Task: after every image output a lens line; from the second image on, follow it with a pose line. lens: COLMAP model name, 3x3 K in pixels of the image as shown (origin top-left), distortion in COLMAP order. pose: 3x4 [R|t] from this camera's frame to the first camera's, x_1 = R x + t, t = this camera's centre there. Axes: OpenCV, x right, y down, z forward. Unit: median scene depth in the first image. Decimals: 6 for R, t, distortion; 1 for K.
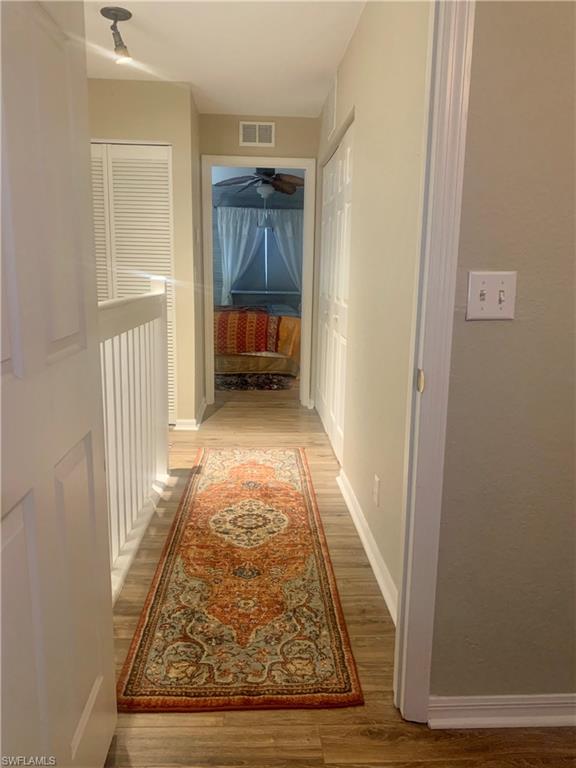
lens RADIAL K [[580.2, 0, 288.0], [0, 580.2, 384.0], [0, 0, 1]] dist [0.002077, -0.004701]
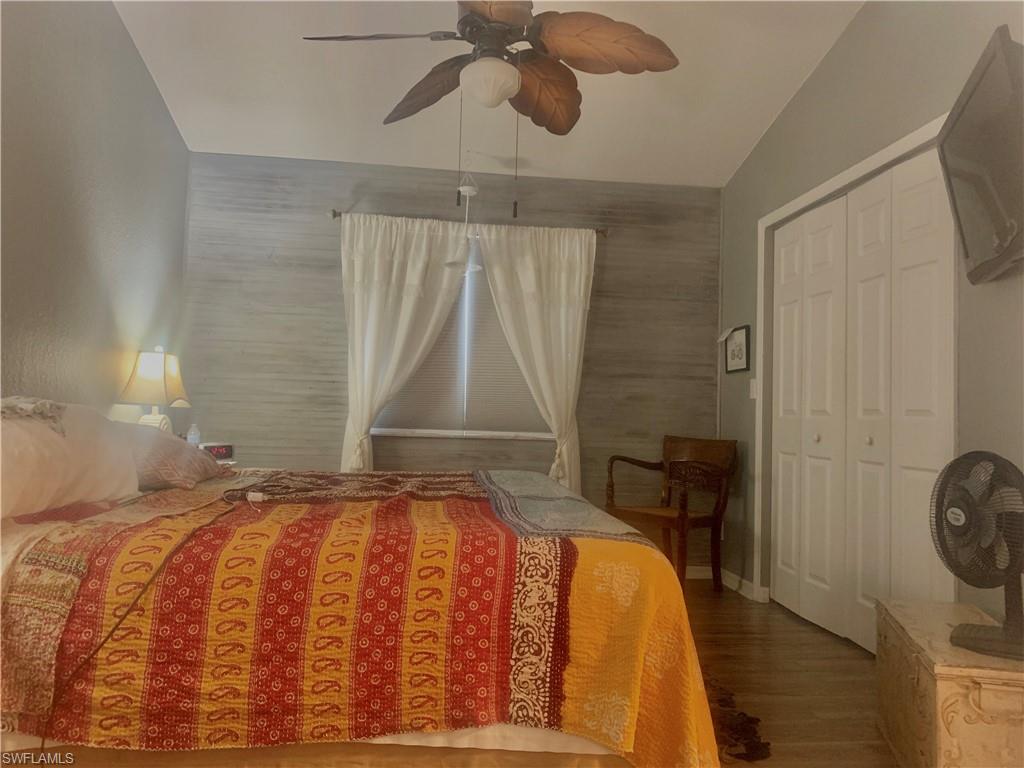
lens RADIAL K [[773.6, 0, 512.0], [0, 773.6, 384.0], [0, 0, 1]] dist [0.002077, -0.004701]
pose [[0.998283, 0.015276, 0.056543, -0.037121], [-0.002030, 0.973834, -0.227250, -0.078745], [-0.058534, 0.226745, 0.972194, 0.523470]]
